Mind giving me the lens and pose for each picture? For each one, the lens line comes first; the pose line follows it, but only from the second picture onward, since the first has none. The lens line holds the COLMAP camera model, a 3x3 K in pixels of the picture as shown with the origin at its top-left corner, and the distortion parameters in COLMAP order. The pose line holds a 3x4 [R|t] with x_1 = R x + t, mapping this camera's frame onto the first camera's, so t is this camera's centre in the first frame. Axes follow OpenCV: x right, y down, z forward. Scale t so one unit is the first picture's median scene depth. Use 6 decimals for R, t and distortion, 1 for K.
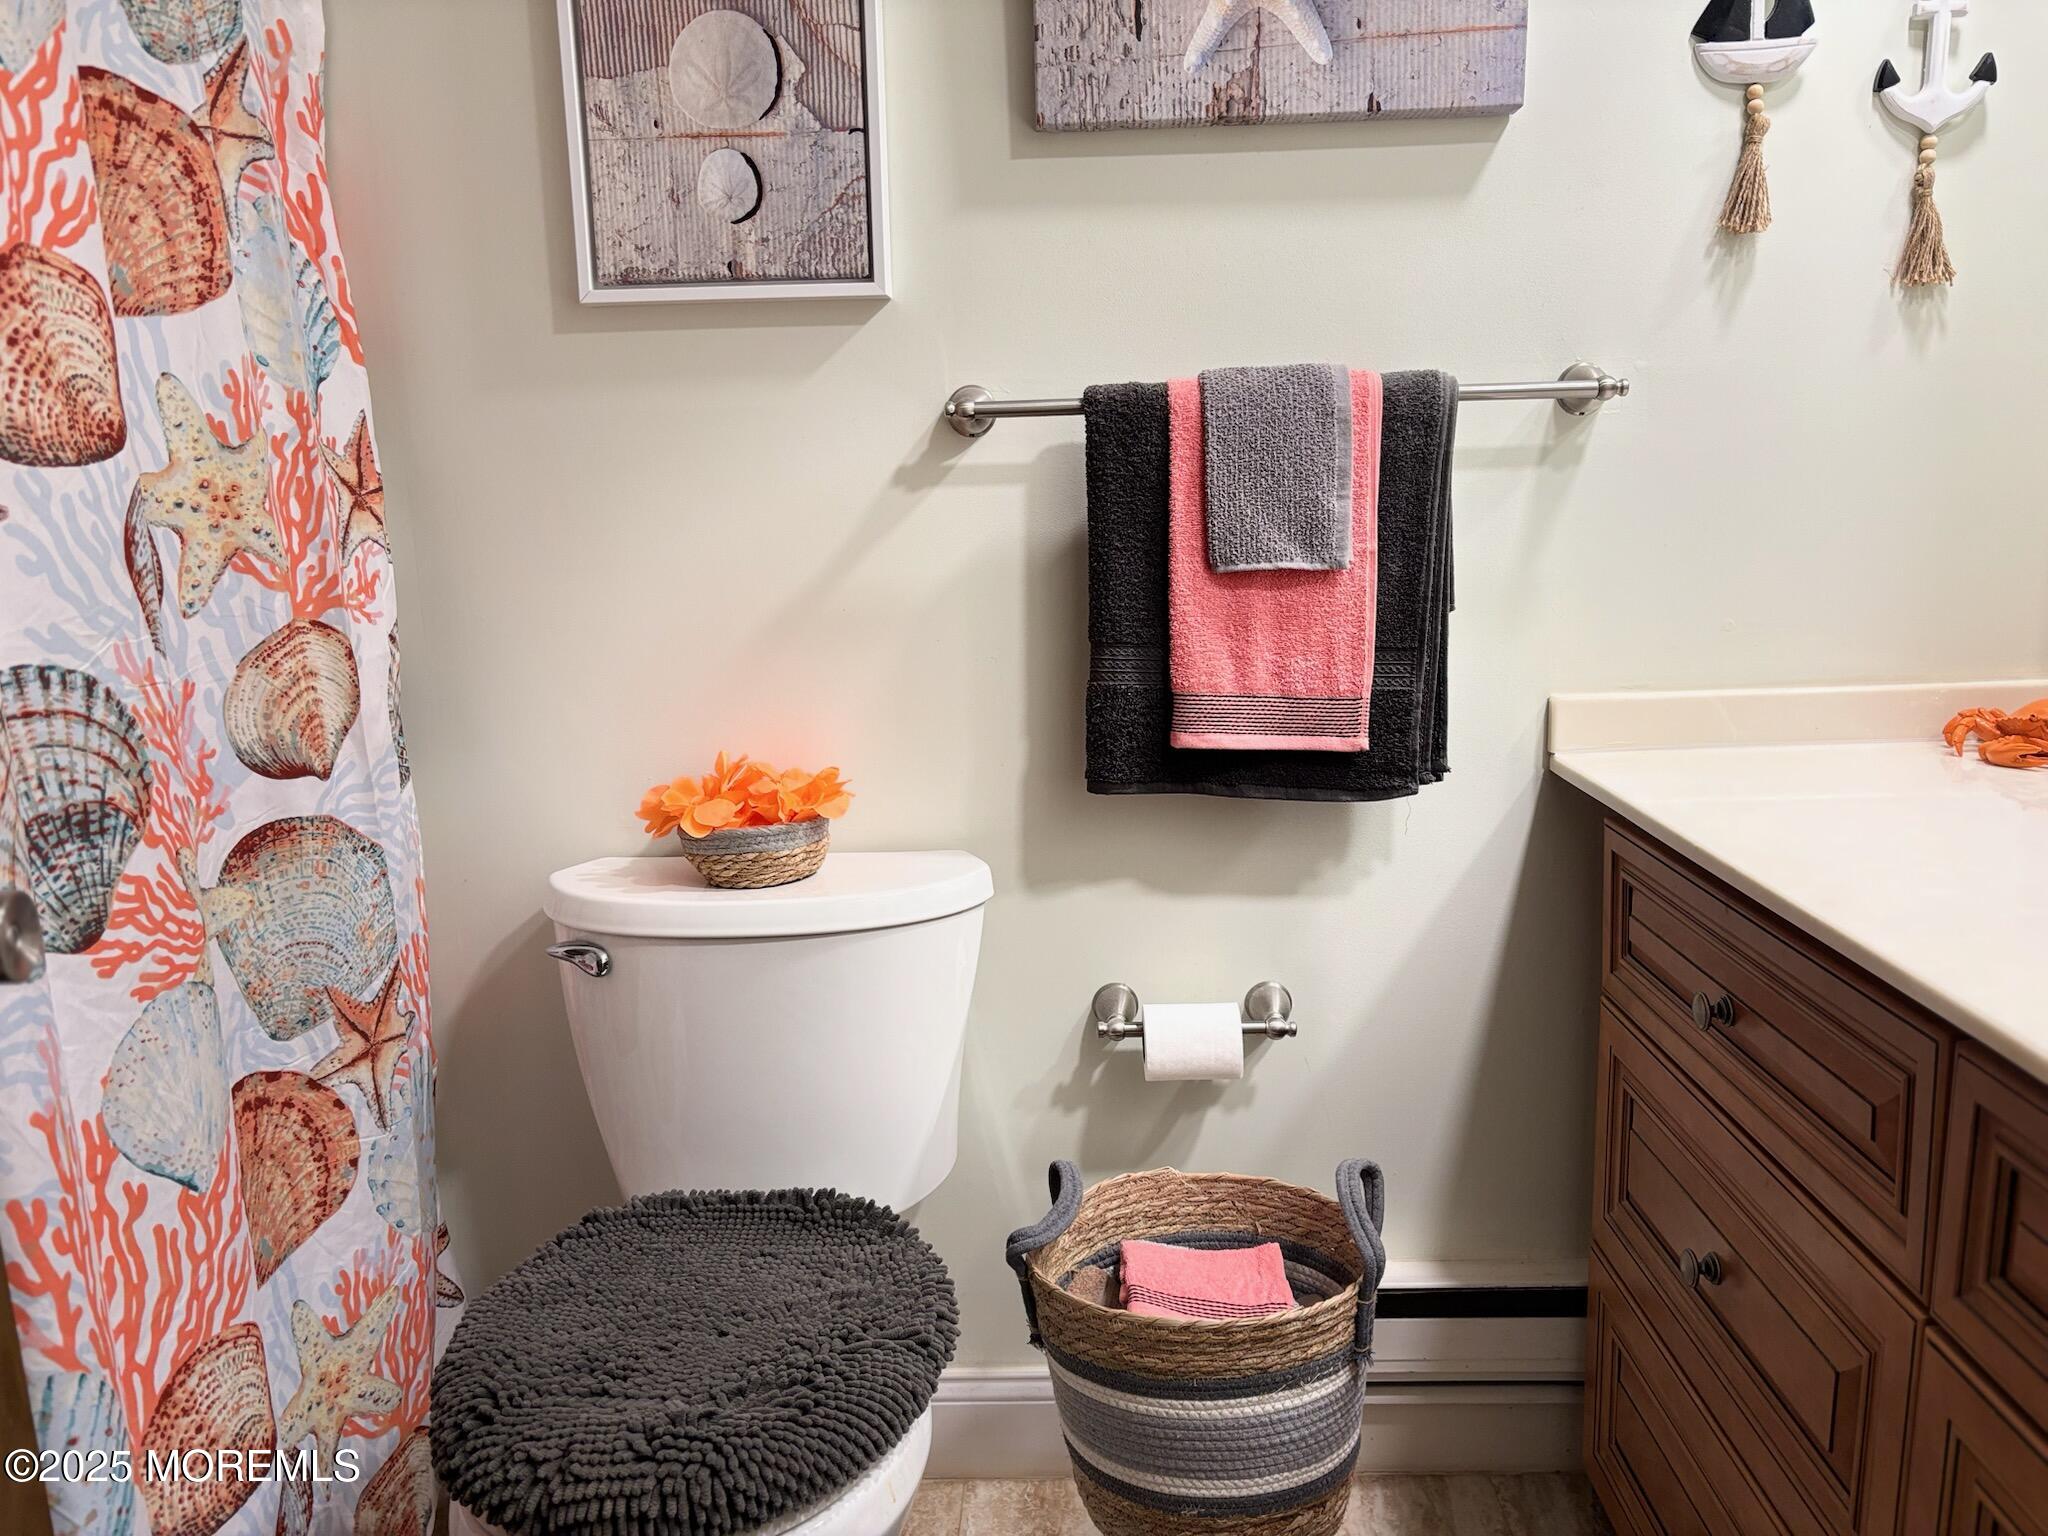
lens RADIAL K [[1541.2, 0, 1027.2], [0, 1541.2, 773.1], [0, 0, 1]] dist [0.021458, -0.019727]
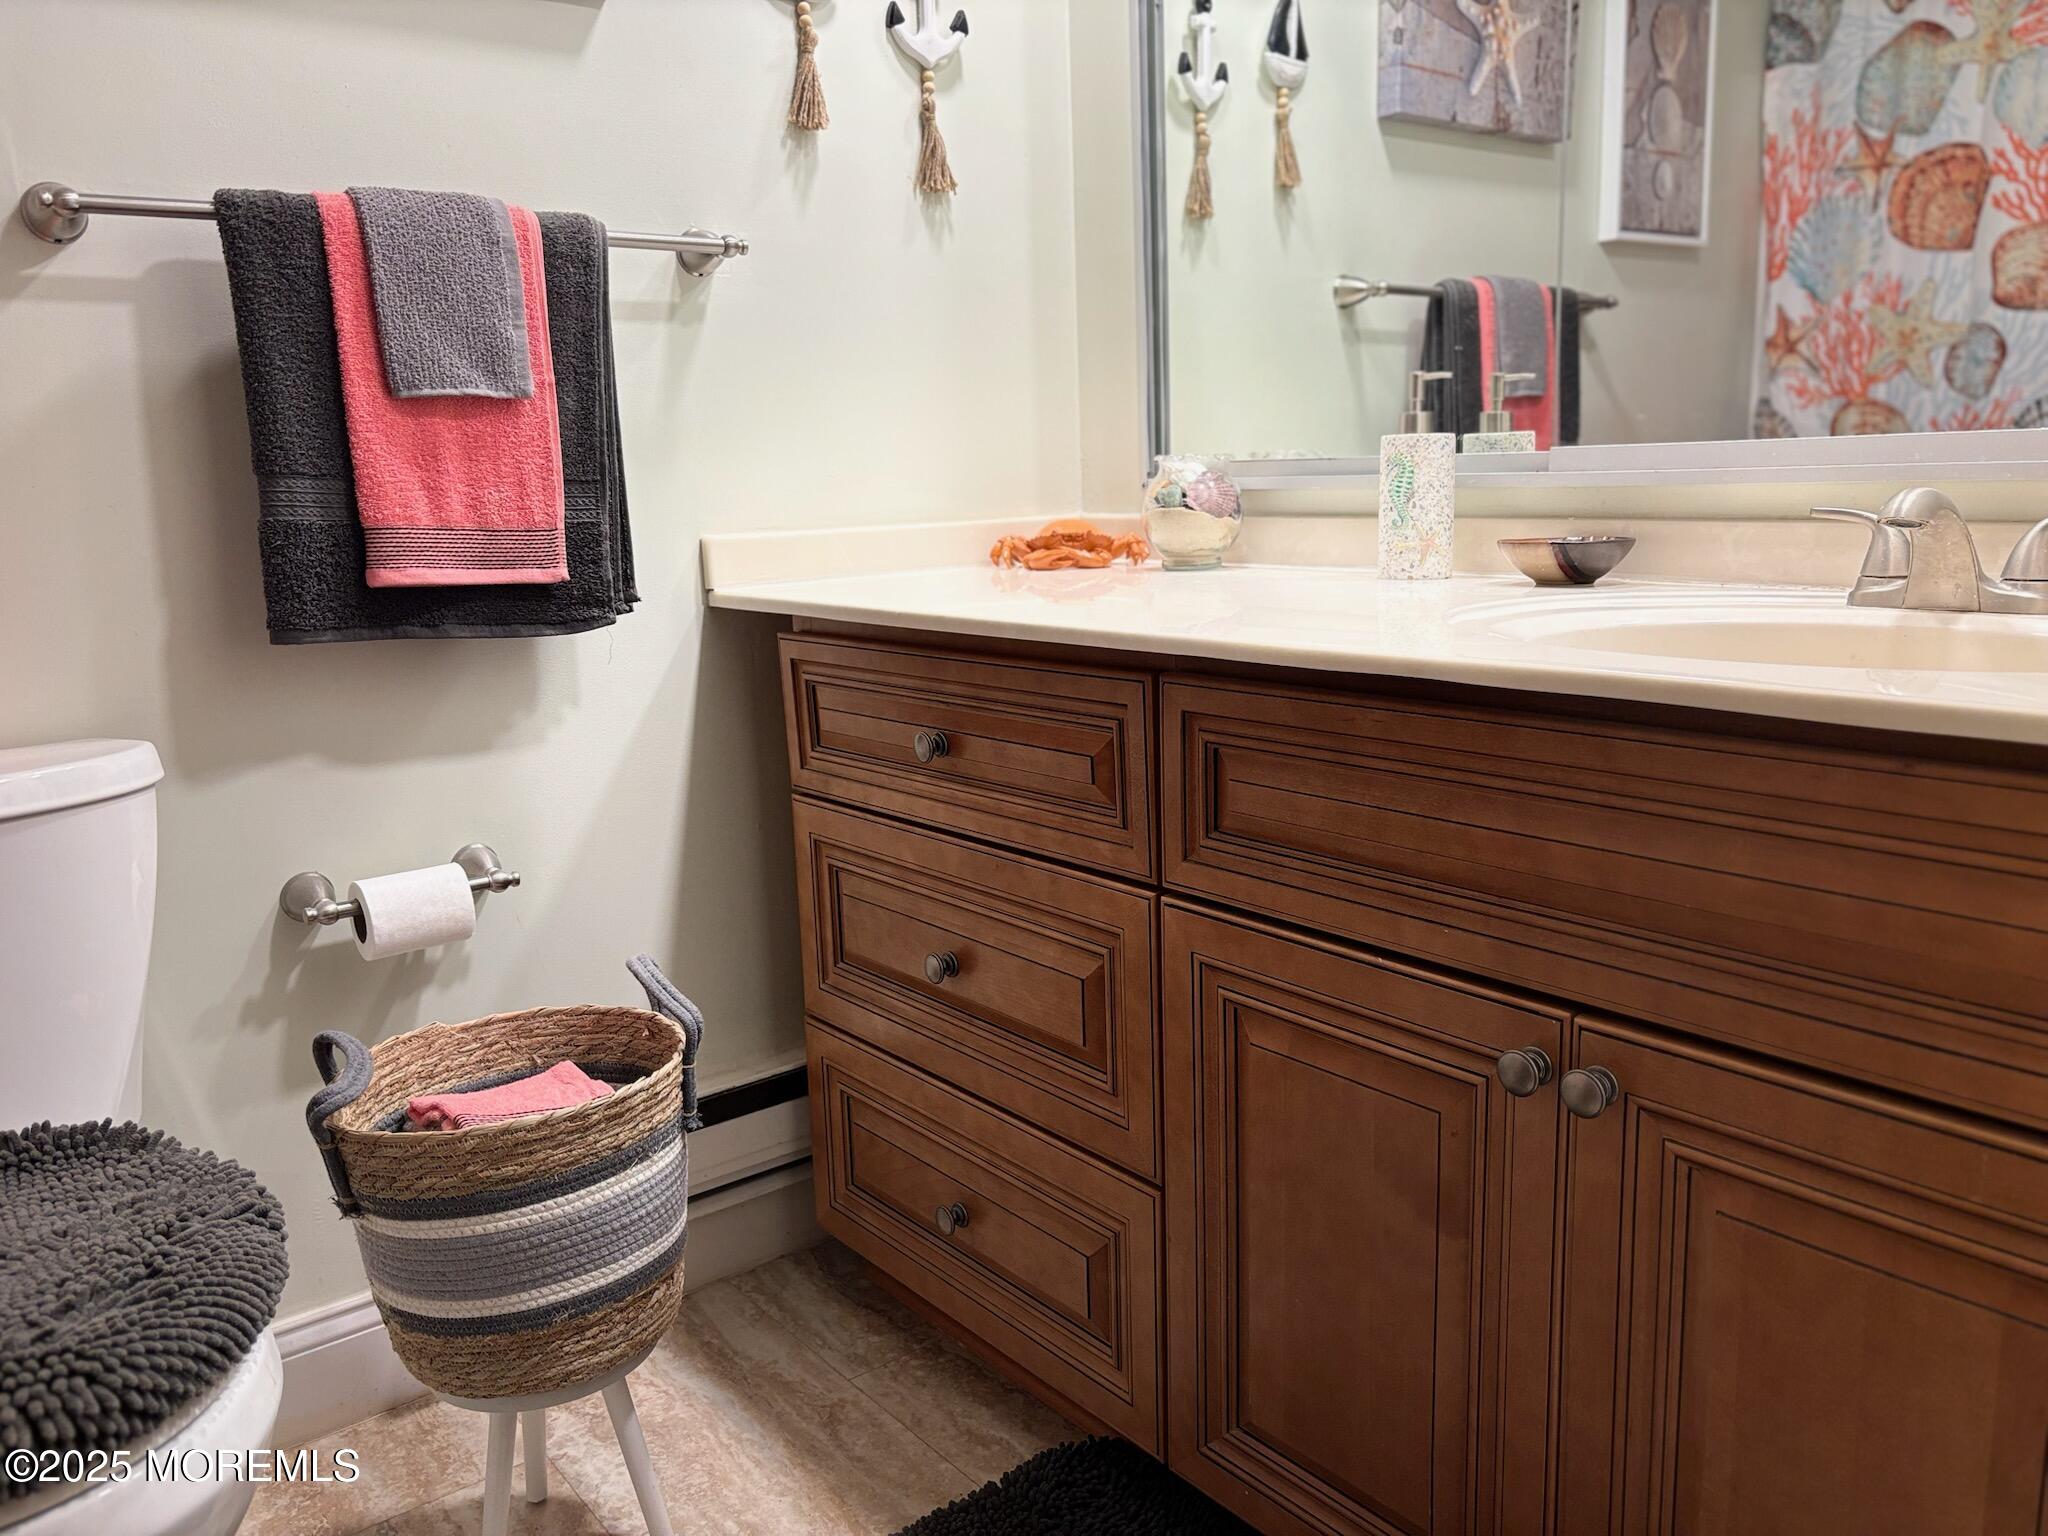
lens RADIAL K [[1541.2, 0, 1022.1], [0, 1541.2, 764.1], [0, 0, 1]] dist [0.021458, -0.019727]
pose [[0.764721, -0.117265, 0.633602, -0.215860], [0.135160, 0.990618, 0.020209, 0.127857], [-0.630027, 0.070183, 0.773396, 0.026806]]
